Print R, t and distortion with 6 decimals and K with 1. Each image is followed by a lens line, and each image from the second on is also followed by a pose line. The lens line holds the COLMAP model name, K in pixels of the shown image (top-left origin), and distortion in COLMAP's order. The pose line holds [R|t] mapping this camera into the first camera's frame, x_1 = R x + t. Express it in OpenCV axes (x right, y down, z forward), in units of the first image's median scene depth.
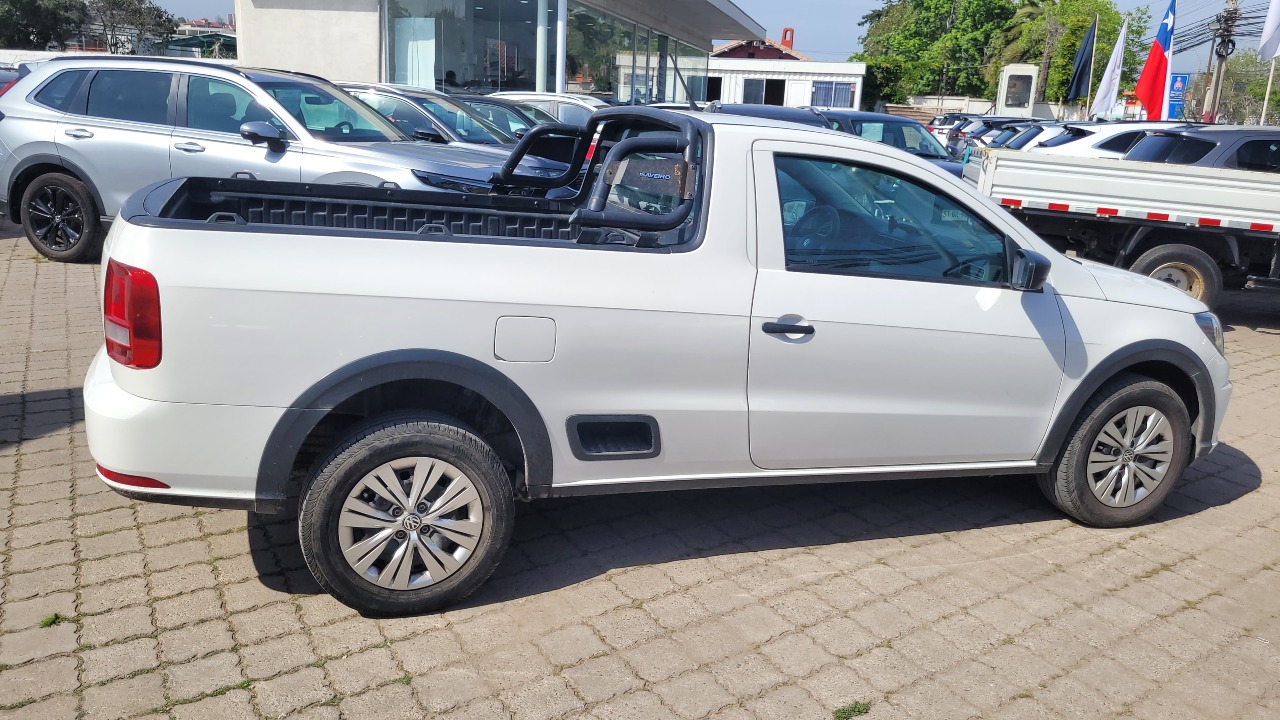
lens RADIAL K [[976.1, 0, 631.1], [0, 976.1, 353.8], [0, 0, 1]] dist [0.033549, -0.012226]
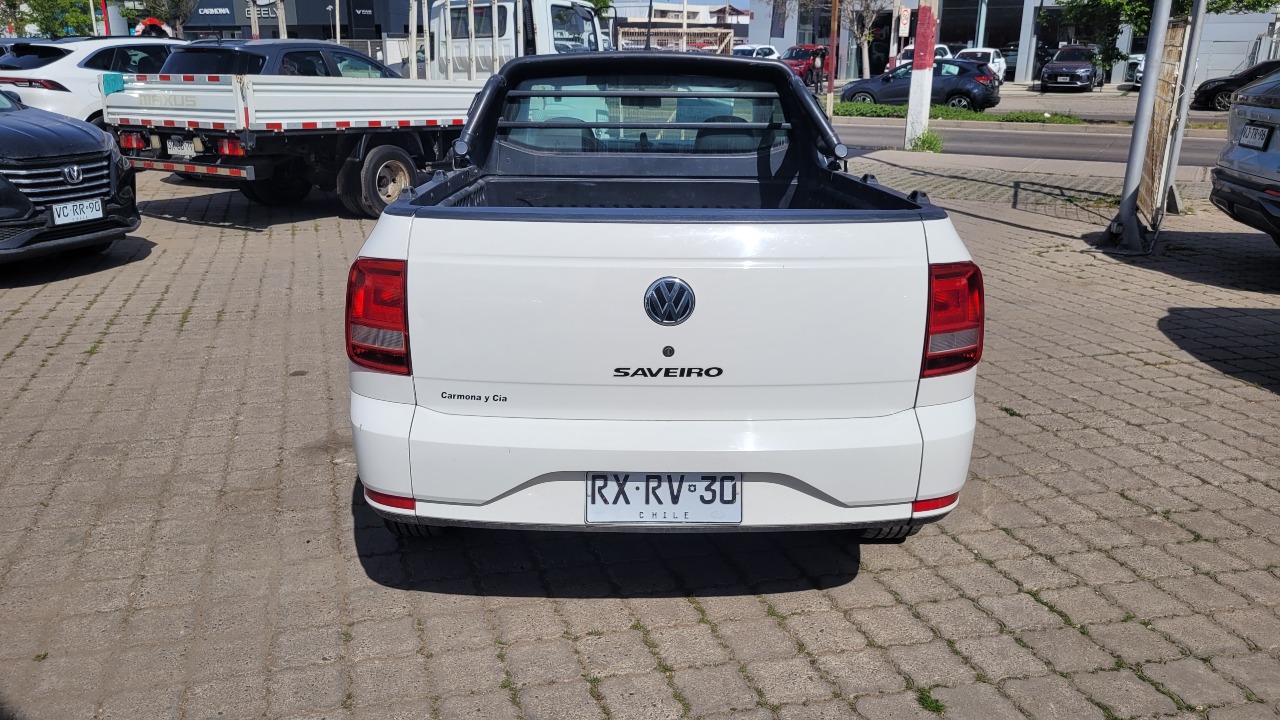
lens RADIAL K [[976.1, 0, 631.1], [0, 976.1, 353.8], [0, 0, 1]] dist [0.033549, -0.012226]
pose [[0.312025, -0.326438, 0.892232, -0.999168], [0.243406, 0.935242, 0.257052, -0.220695], [-0.918365, 0.136968, 0.371276, 0.665568]]
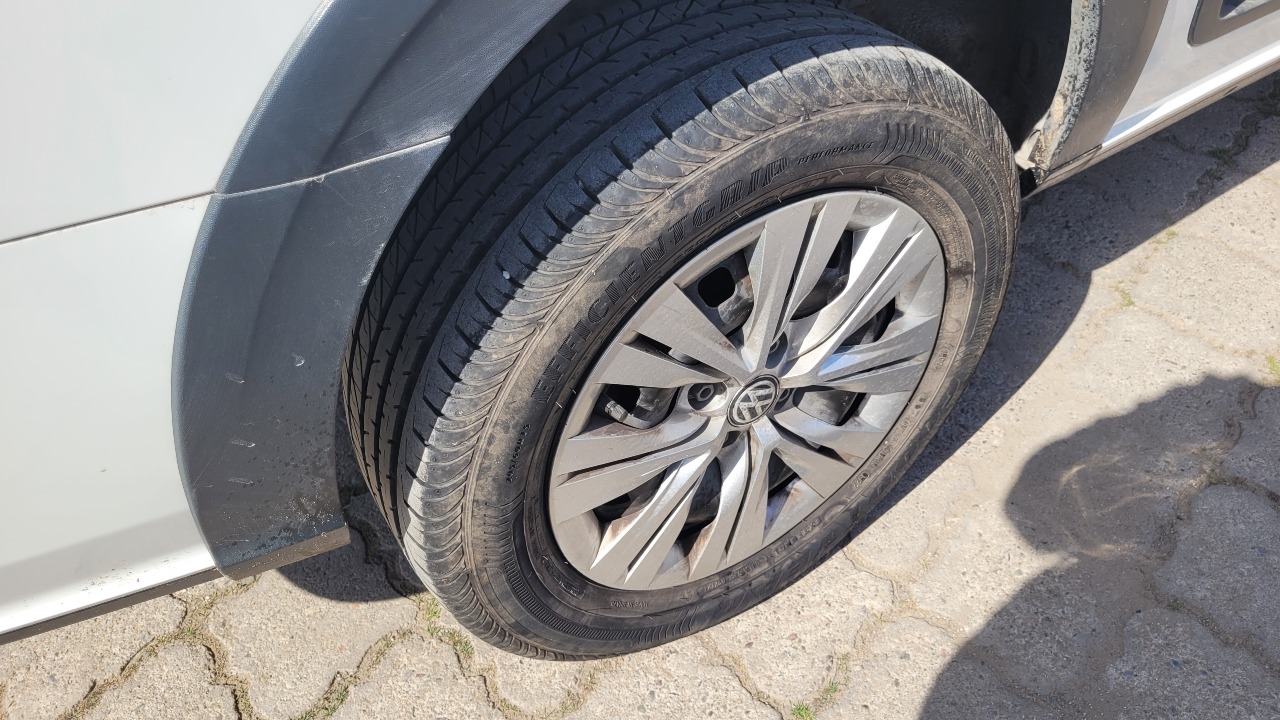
lens RADIAL K [[976.1, 0, 631.1], [0, 976.1, 353.8], [0, 0, 1]] dist [0.033549, -0.012226]
pose [[0.955820, -0.292685, 0.027277, -0.202748], [0.229823, 0.801924, 0.551452, -0.005500], [-0.183276, -0.520820, 0.833760, 0.599220]]
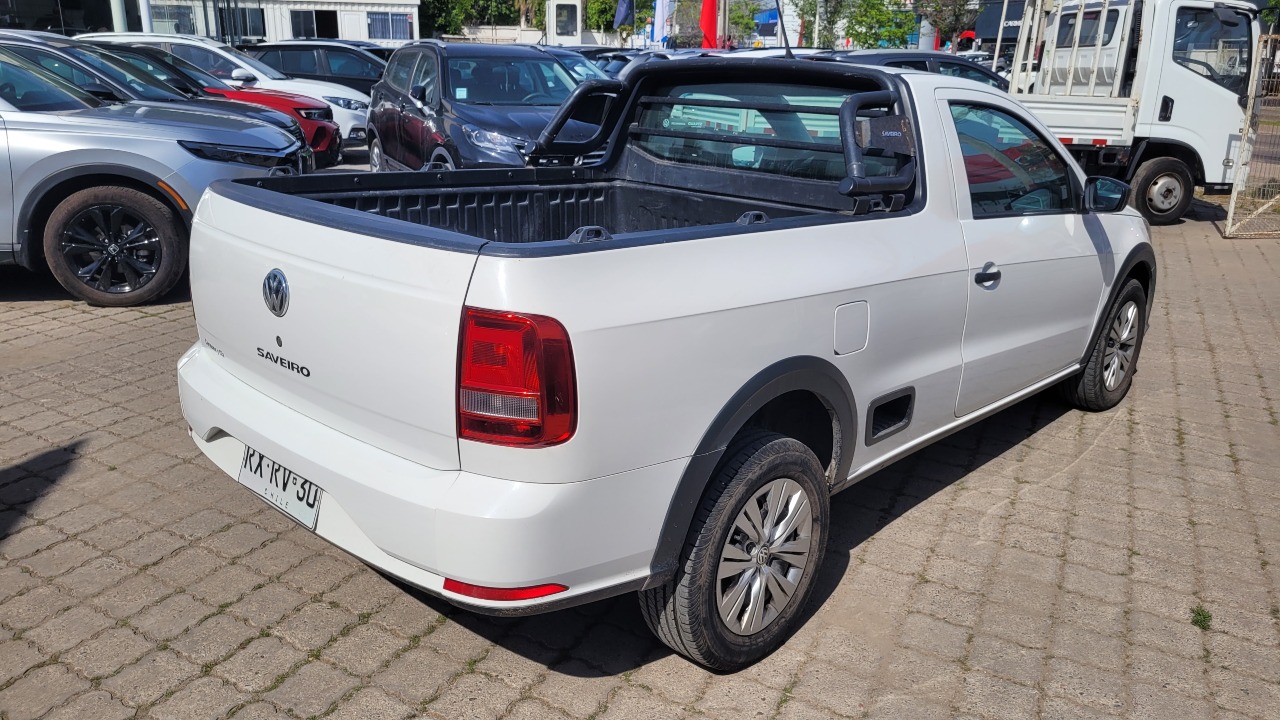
lens RADIAL K [[976.1, 0, 631.1], [0, 976.1, 353.8], [0, 0, 1]] dist [0.033549, -0.012226]
pose [[0.886889, -0.167734, 0.430458, -0.523136], [0.138991, 0.985469, 0.097633, -0.082842], [-0.440579, -0.026760, 0.897315, 0.210477]]
